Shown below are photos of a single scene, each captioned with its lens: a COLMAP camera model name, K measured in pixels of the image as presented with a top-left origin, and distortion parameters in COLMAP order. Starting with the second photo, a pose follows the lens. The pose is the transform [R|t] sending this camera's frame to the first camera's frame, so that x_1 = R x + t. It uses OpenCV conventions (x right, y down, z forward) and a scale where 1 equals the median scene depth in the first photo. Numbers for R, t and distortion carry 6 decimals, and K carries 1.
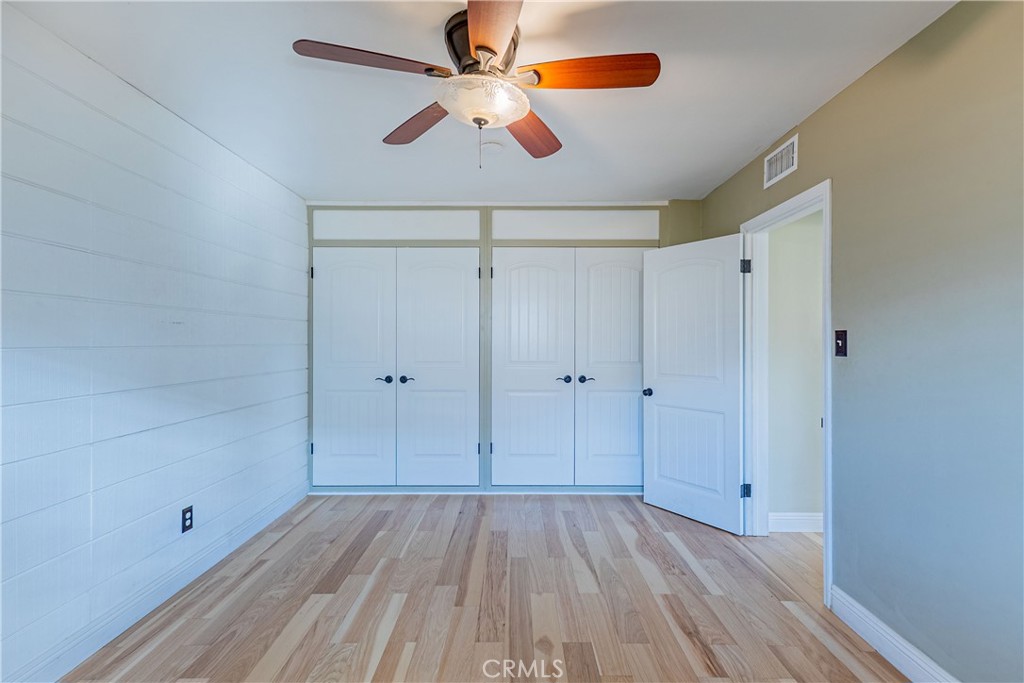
lens RADIAL K [[474.1, 0, 513.5], [0, 474.1, 340.2], [0, 0, 1]] dist [0.017372, -0.000454]
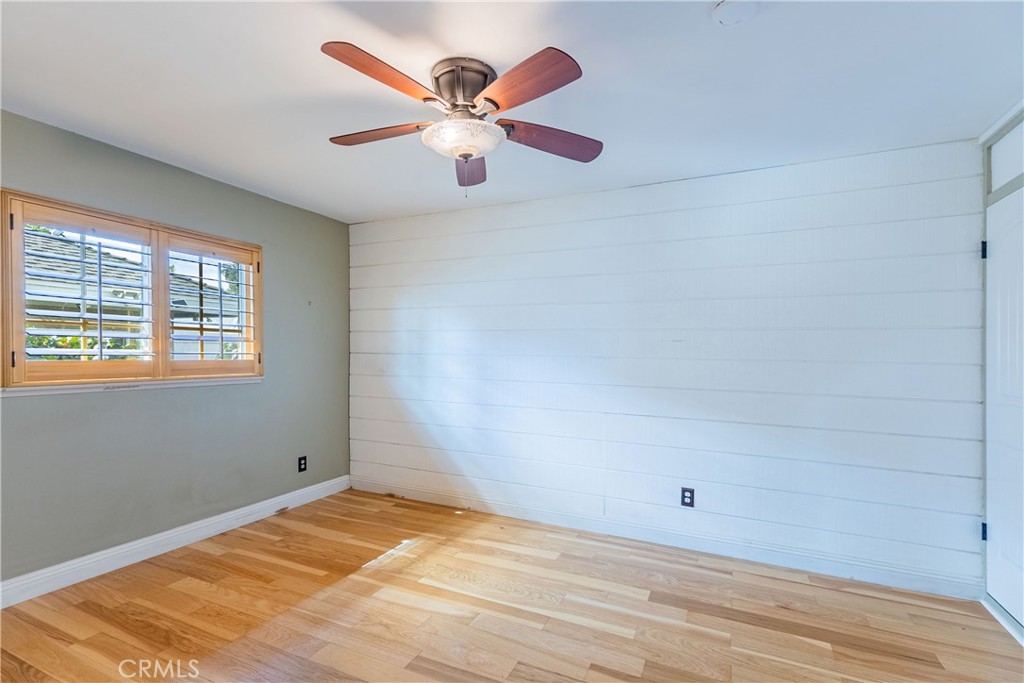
lens RADIAL K [[474.1, 0, 513.7], [0, 474.1, 352.4], [0, 0, 1]] dist [0.017372, -0.000454]
pose [[-0.427276, -0.013838, -0.904015, 0.622661], [-0.008825, 0.999899, -0.011135, 0.011576], [0.904078, 0.003220, -0.427355, 1.076104]]
